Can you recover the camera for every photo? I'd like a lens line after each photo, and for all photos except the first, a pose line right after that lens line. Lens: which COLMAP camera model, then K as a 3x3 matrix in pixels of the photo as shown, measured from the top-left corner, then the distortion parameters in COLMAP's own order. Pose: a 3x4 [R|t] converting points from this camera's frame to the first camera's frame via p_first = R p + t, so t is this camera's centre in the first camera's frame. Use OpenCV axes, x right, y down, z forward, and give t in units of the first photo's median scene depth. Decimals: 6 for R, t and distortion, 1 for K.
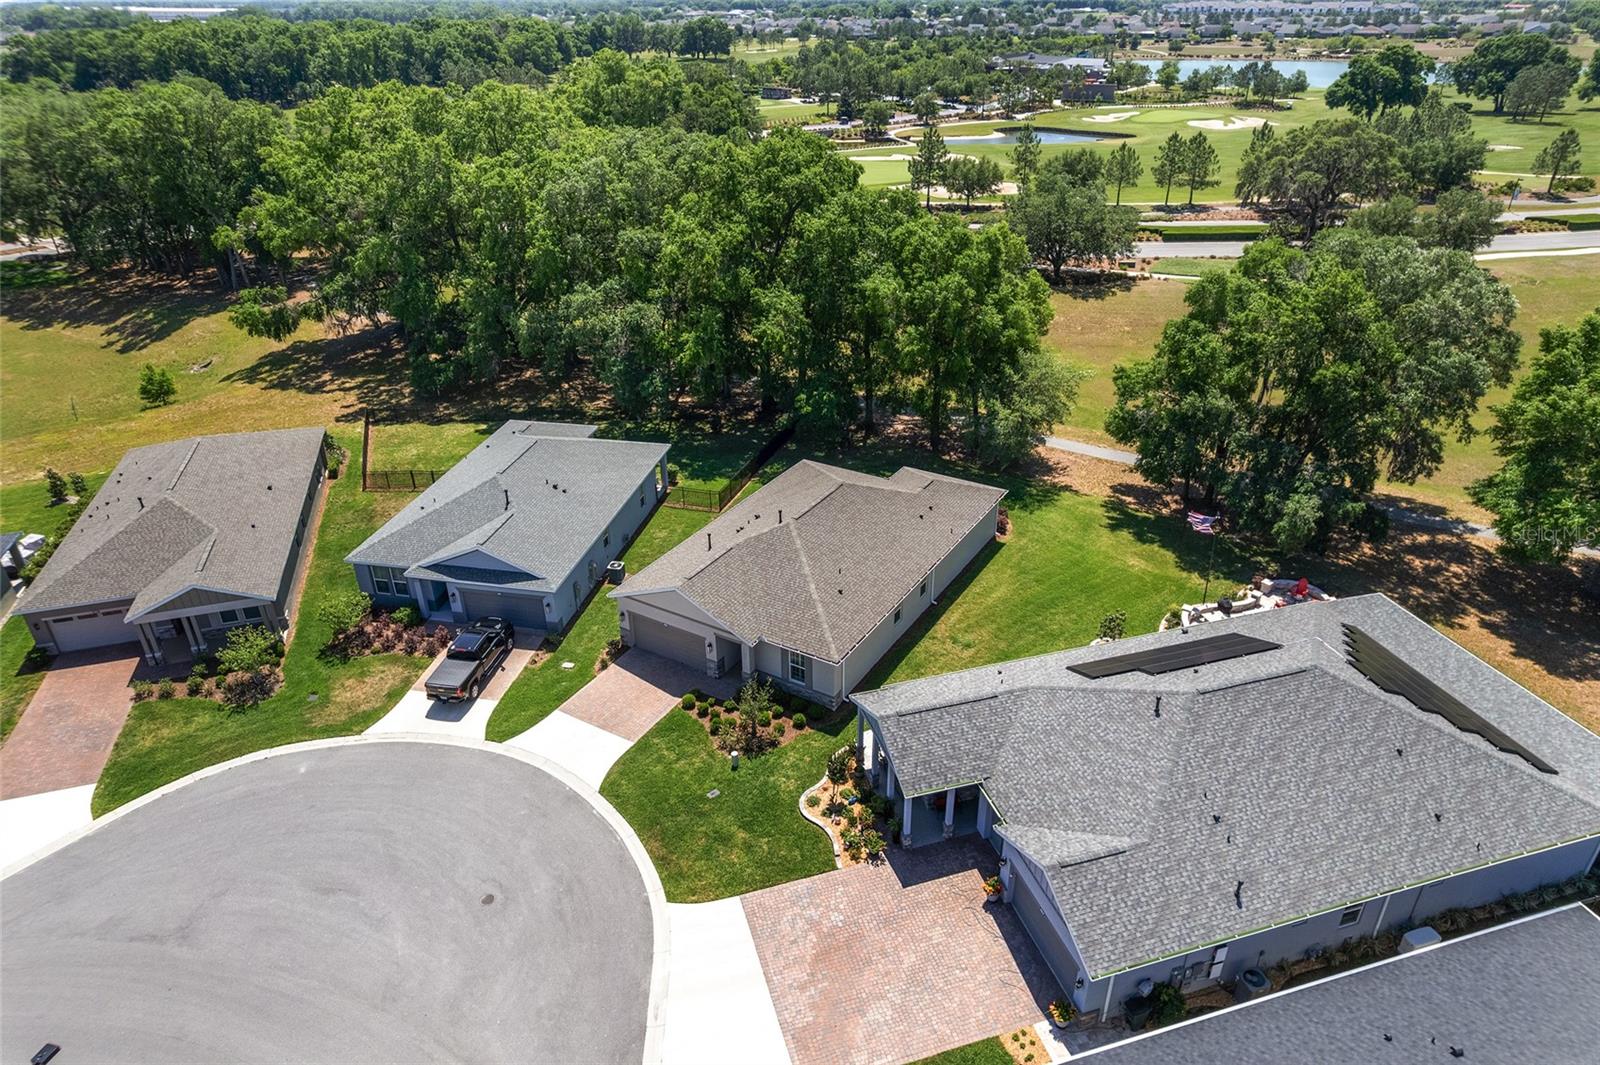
lens RADIAL K [[1034.9, 0, 797.5], [0, 1034.9, 554.5], [0, 0, 1]] dist [-0.069957, 0.054307]
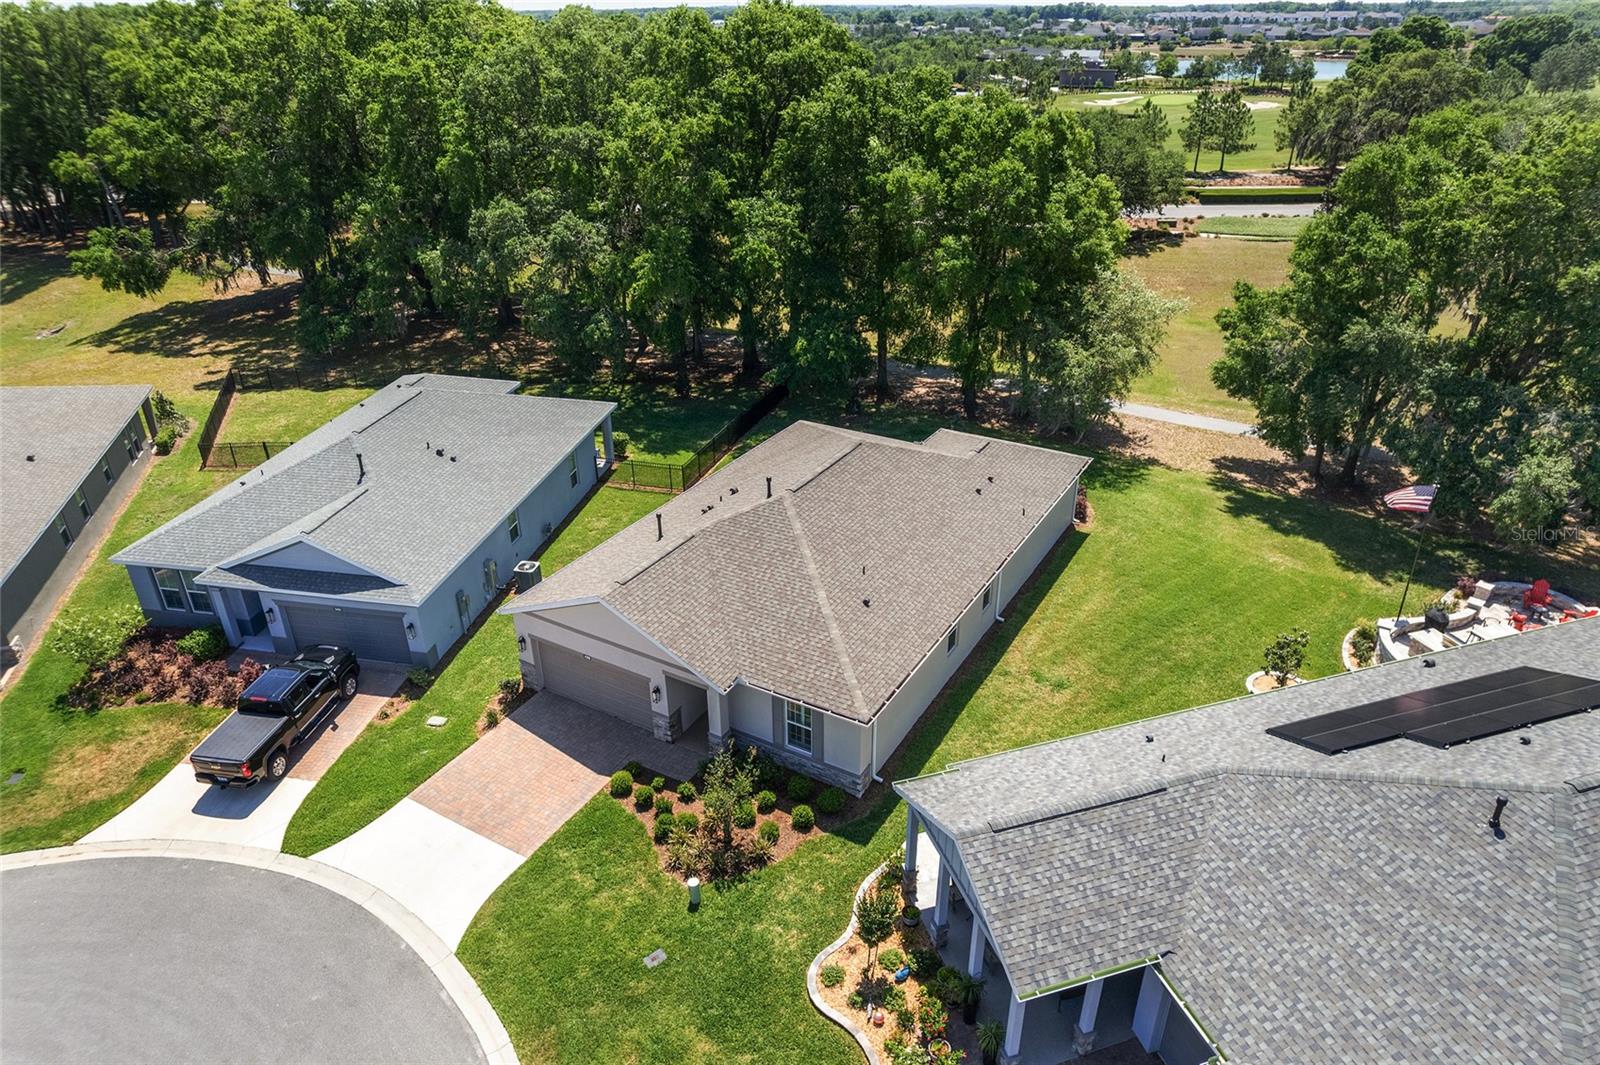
lens RADIAL K [[1034.9, 0, 798.8], [0, 1034.9, 551.3], [0, 0, 1]] dist [-0.069957, 0.054307]
pose [[0.999852, -0.004835, 0.016522, -0.008392], [0.005132, 0.999825, -0.017989, 0.014078], [-0.016432, 0.018071, 0.999702, 0.335788]]
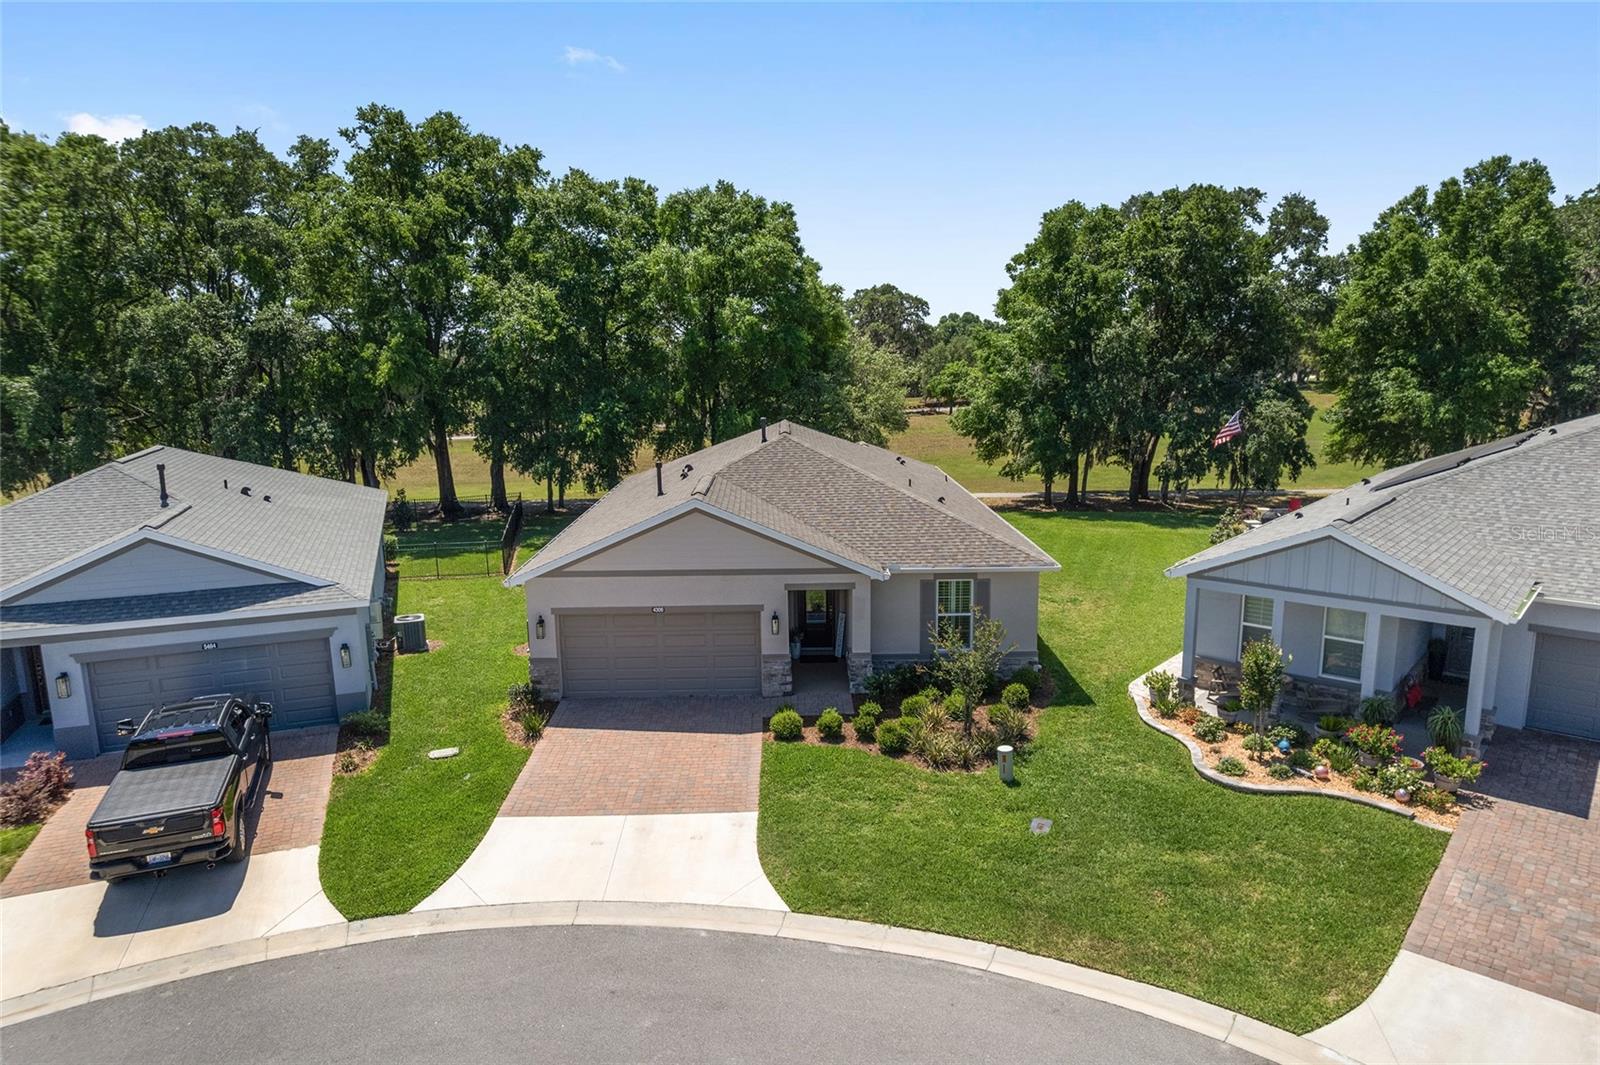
lens RADIAL K [[1034.9, 0, 809.3], [0, 1034.9, 544.7], [0, 0, 1]] dist [-0.069957, 0.054307]
pose [[0.840730, -0.103166, 0.531536, -0.288598], [0.267059, 0.932974, -0.241326, 0.157053], [-0.471013, 0.344841, 0.811931, 0.521292]]
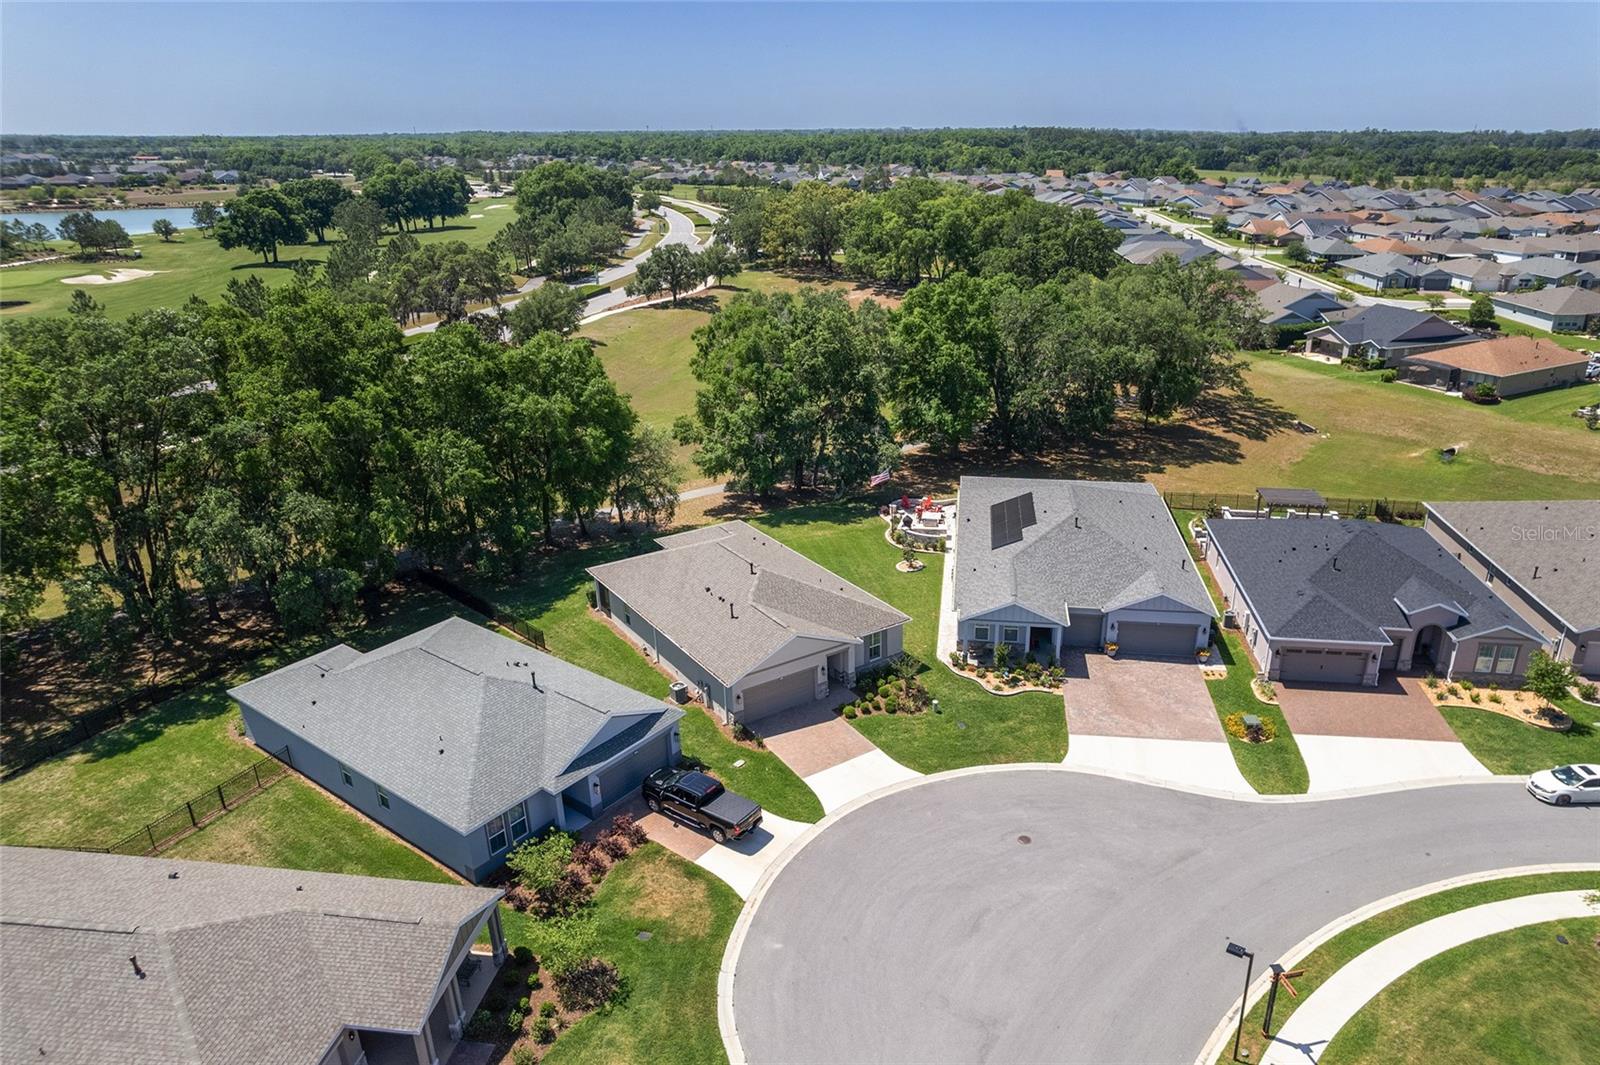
lens RADIAL K [[1034.9, 0, 864.7], [0, 1034.9, 569.8], [0, 0, 1]] dist [-0.069957, 0.054307]
pose [[0.380758, -0.352172, 0.854984, -0.912618], [0.442749, 0.881185, 0.165790, -0.163712], [-0.811786, 0.315418, 0.491442, 0.311716]]
